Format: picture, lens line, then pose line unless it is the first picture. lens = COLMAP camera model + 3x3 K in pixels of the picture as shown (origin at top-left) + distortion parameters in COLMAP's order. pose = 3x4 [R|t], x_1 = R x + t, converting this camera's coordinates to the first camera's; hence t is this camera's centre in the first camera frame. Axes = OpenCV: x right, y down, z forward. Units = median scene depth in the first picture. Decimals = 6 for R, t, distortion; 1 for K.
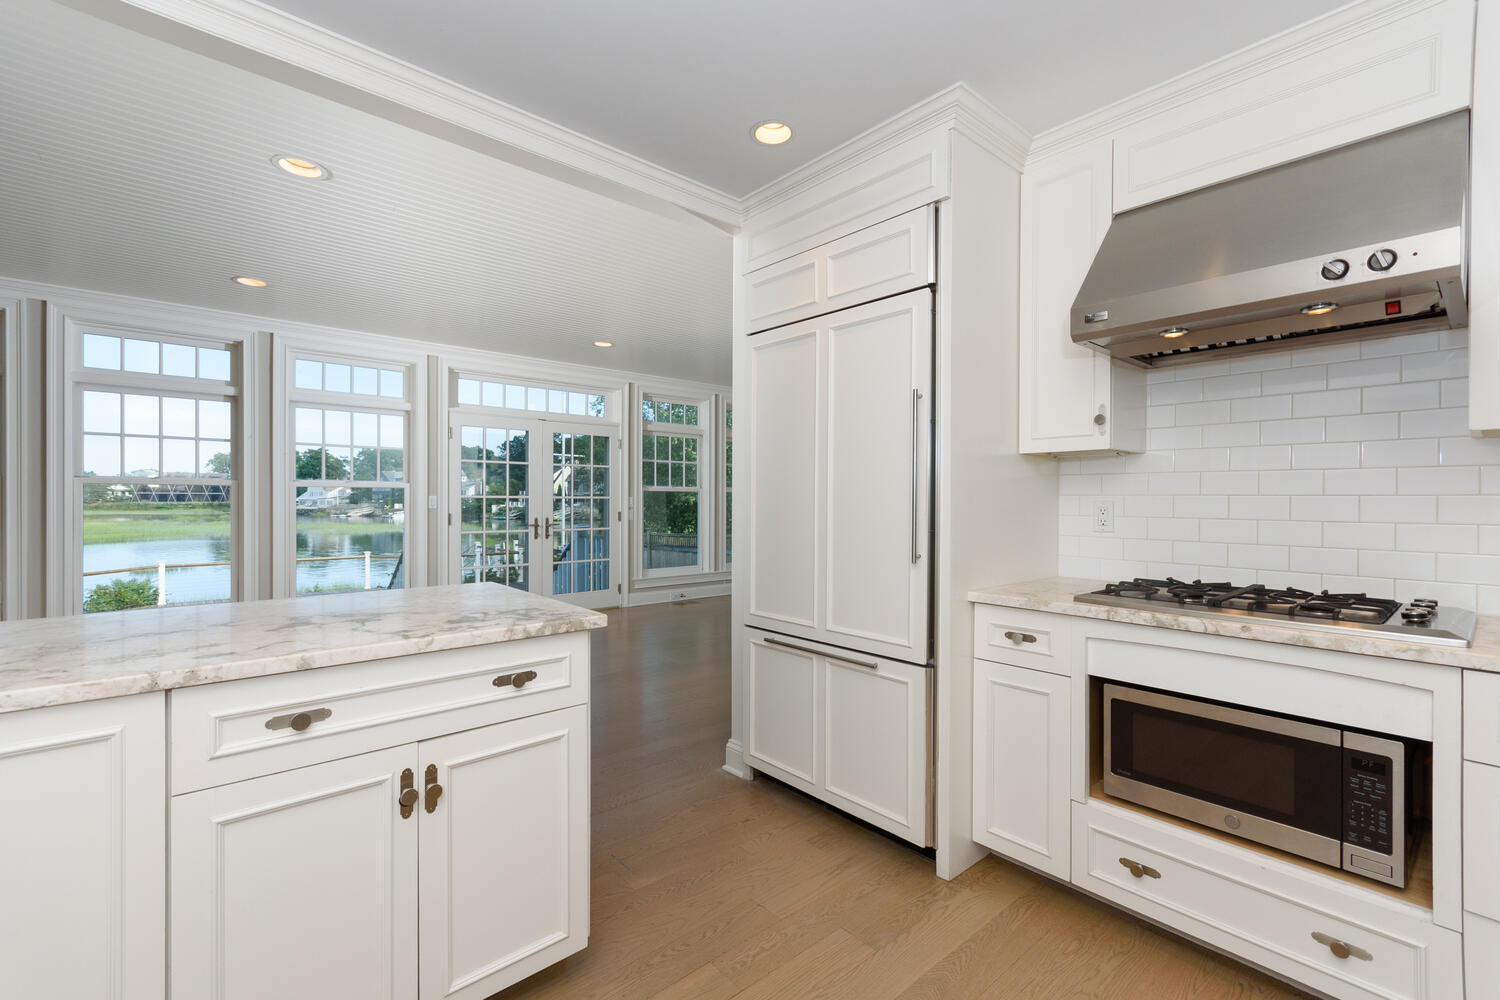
lens RADIAL K [[657.3, 0, 750.0], [0, 657.3, 500.0], [0, 0, 1]] dist [-0.001095, -0.000341]
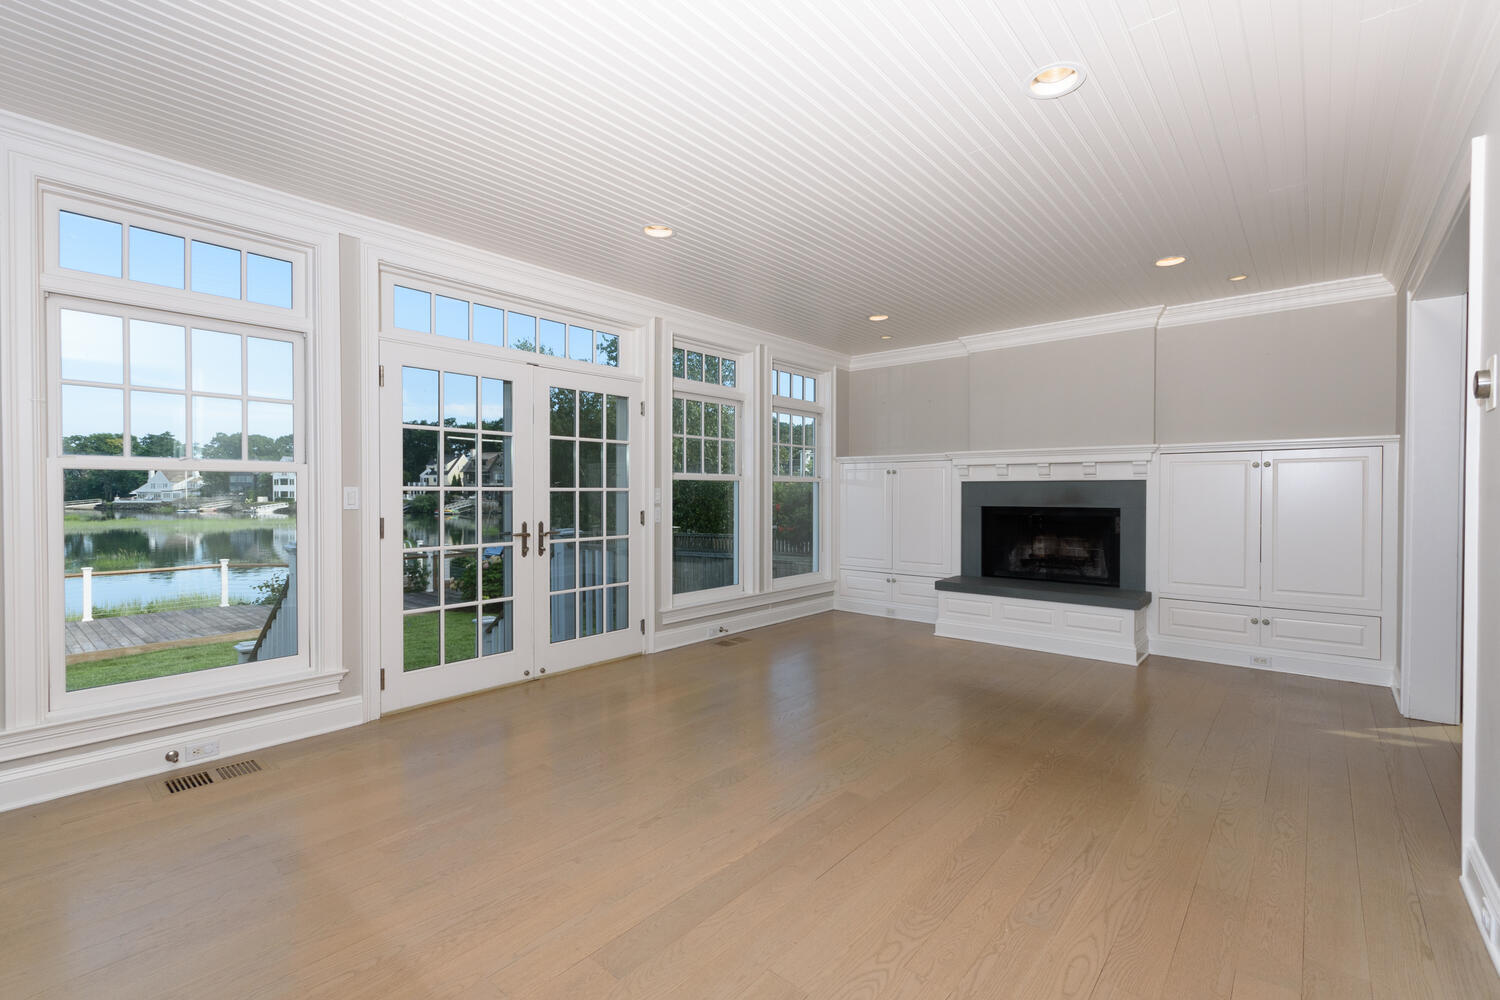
lens RADIAL K [[657.3, 0, 750.0], [0, 657.3, 500.0], [0, 0, 1]] dist [-0.001095, -0.000341]
pose [[0.989078, -0.004391, 0.147326, -0.177777], [0.002443, 0.999907, 0.013401, -0.001593], [-0.147371, -0.012895, 0.988997, 0.307295]]
